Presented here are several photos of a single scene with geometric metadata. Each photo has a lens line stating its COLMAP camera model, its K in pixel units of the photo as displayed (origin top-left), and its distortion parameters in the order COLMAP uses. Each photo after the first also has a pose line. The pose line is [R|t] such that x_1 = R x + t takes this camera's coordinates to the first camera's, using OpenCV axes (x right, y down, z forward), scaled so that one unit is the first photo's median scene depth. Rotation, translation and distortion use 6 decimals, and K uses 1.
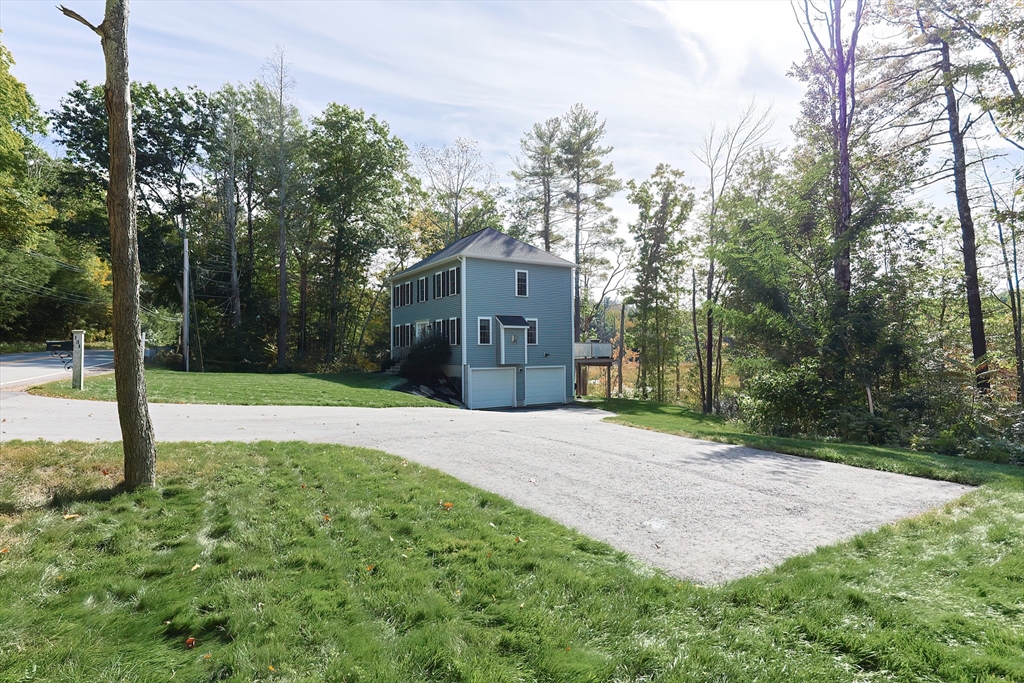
lens RADIAL K [[489.5, 0, 518.8], [0, 489.5, 344.7], [0, 0, 1]] dist [0.001539, 0.000325]
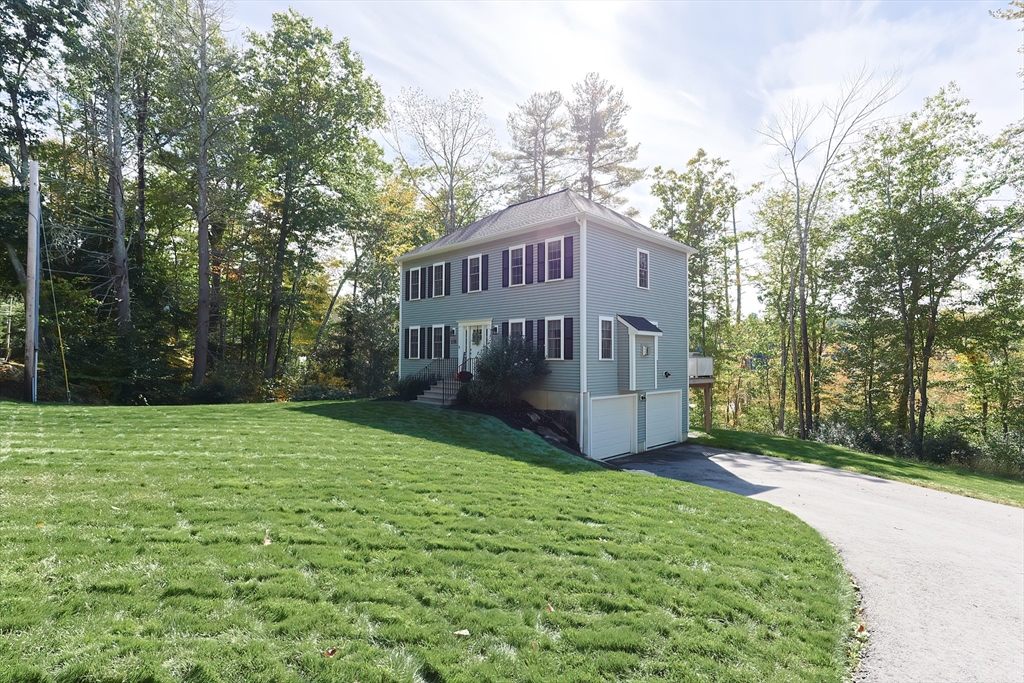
lens RADIAL K [[471.5, 0, 536.1], [0, 471.5, 355.1], [0, 0, 1]] dist [0.004097, 0.000954]
pose [[0.973128, 0.013617, 0.229860, -0.177356], [-0.015059, 0.999876, 0.004519, -0.004708], [-0.229771, -0.007859, 0.973213, 0.247804]]
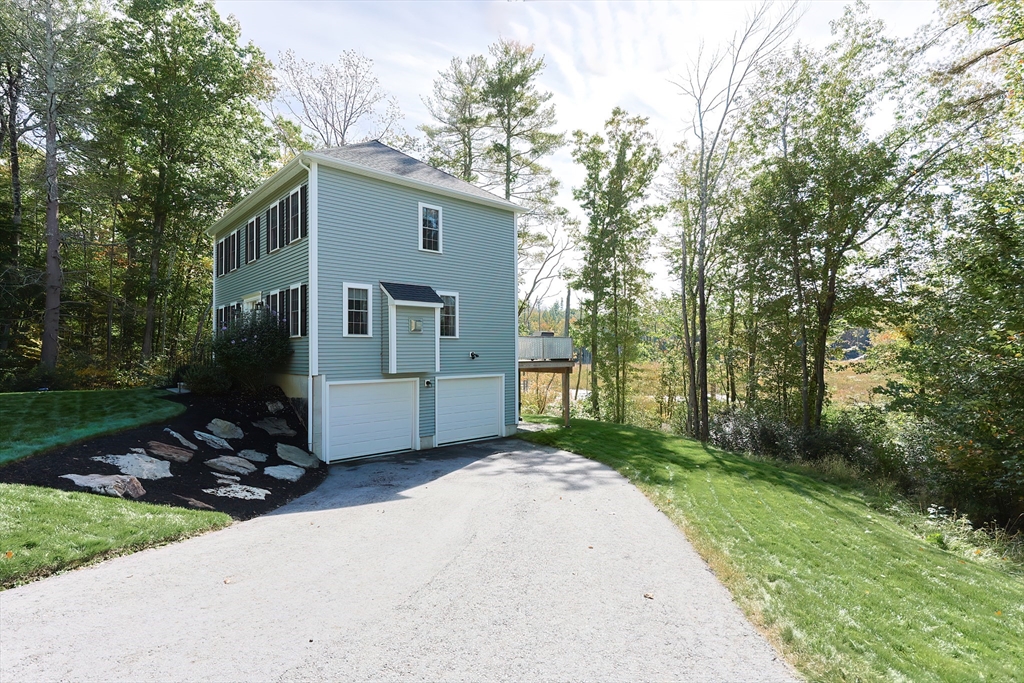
lens RADIAL K [[489.5, 0, 518.8], [0, 489.5, 344.7], [0, 0, 1]] dist [0.001539, 0.000325]
pose [[0.985203, 0.003505, 0.171356, 0.006315], [-0.002999, 0.999990, -0.003211, 0.005895], [-0.171365, 0.002650, 0.985204, 0.266617]]
